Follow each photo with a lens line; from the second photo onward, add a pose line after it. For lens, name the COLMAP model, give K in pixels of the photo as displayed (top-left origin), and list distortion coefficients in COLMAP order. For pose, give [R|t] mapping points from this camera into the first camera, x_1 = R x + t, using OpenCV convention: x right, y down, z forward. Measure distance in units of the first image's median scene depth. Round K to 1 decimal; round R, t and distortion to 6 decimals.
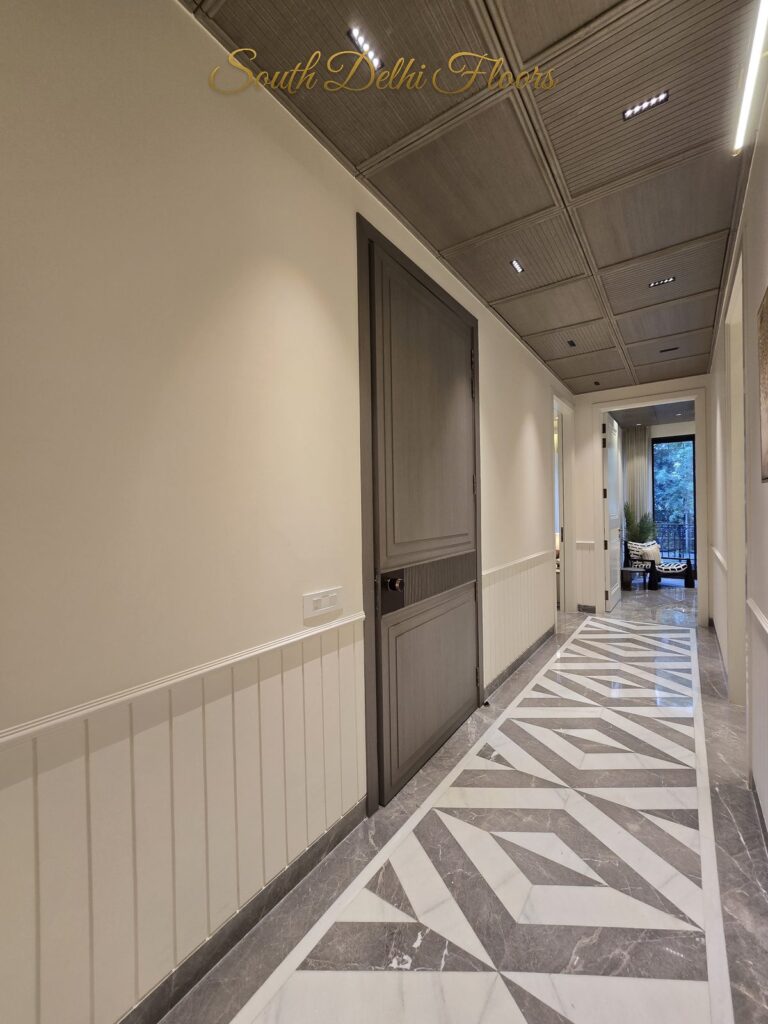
lens RADIAL K [[411.2, 0, 385.9], [0, 411.2, 512.2], [0, 0, 1]] dist [-0.029910, 0.006217]
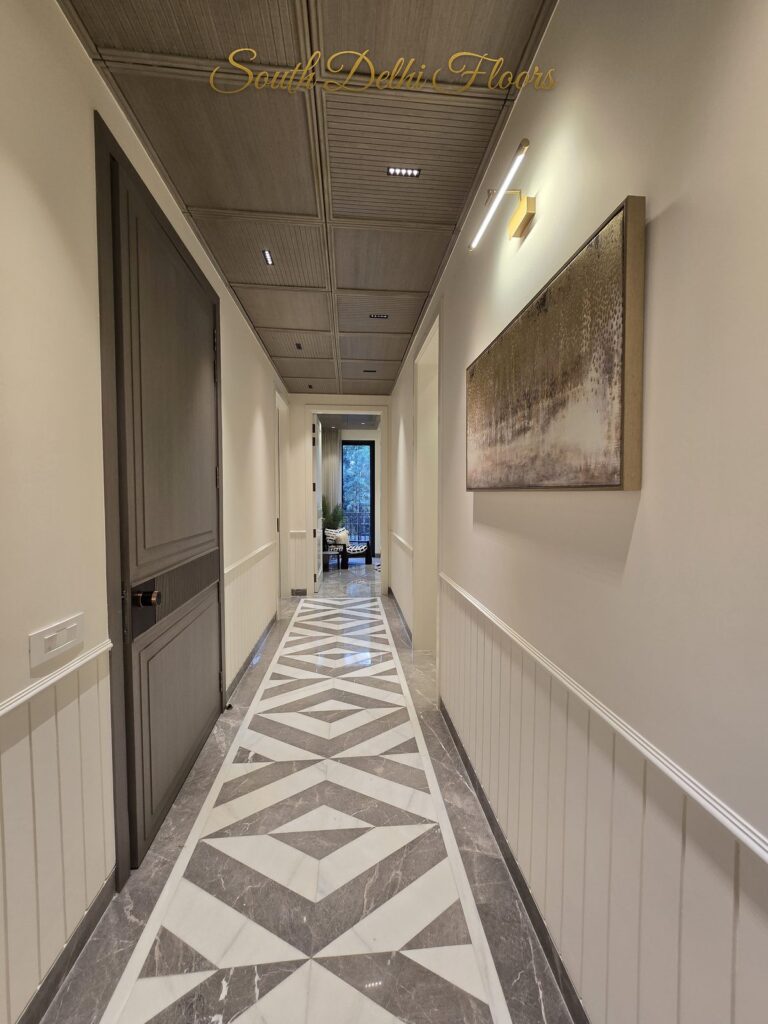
lens RADIAL K [[411.2, 0, 385.9], [0, 411.2, 512.2], [0, 0, 1]] dist [-0.029910, 0.006217]
pose [[0.752646, -0.009288, 0.658360, -0.126597], [-0.009870, 0.999629, 0.025386, -0.018748], [-0.658352, -0.025604, 0.752275, 0.062201]]
